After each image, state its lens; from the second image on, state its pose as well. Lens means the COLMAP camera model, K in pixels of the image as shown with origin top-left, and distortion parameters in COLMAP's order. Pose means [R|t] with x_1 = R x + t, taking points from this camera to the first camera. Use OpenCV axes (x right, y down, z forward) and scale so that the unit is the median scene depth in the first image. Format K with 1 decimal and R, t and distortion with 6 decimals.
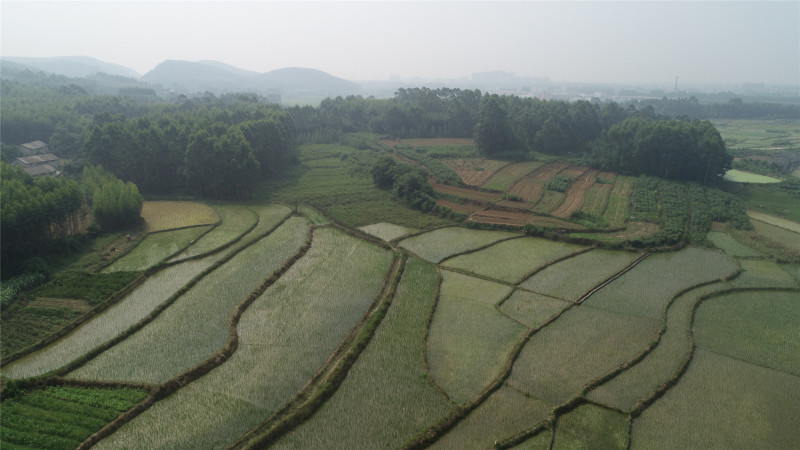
lens RADIAL K [[534.5, 0, 397.5], [0, 534.5, 224.8], [0, 0, 1]] dist [-0.004526, 0.000729]
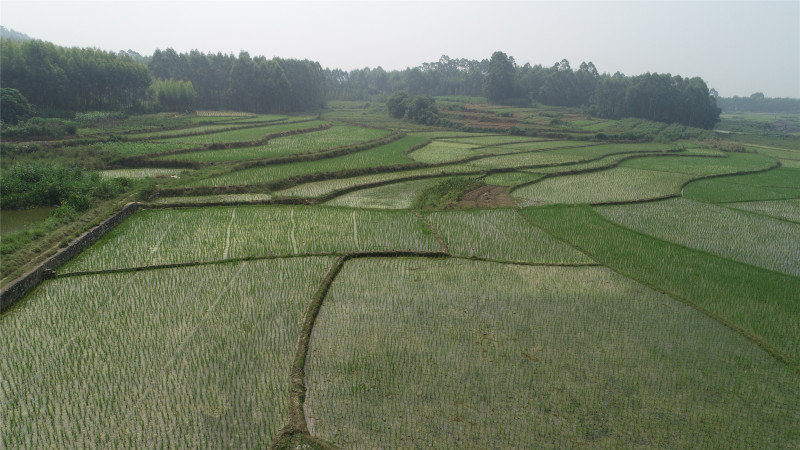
lens RADIAL K [[534.5, 0, 397.5], [0, 534.5, 224.8], [0, 0, 1]] dist [-0.004526, 0.000729]
pose [[0.997686, 0.040271, -0.054783, 0.037525], [-0.041479, 0.998917, -0.021100, 0.148344], [0.053874, 0.023323, 0.998275, -0.109734]]
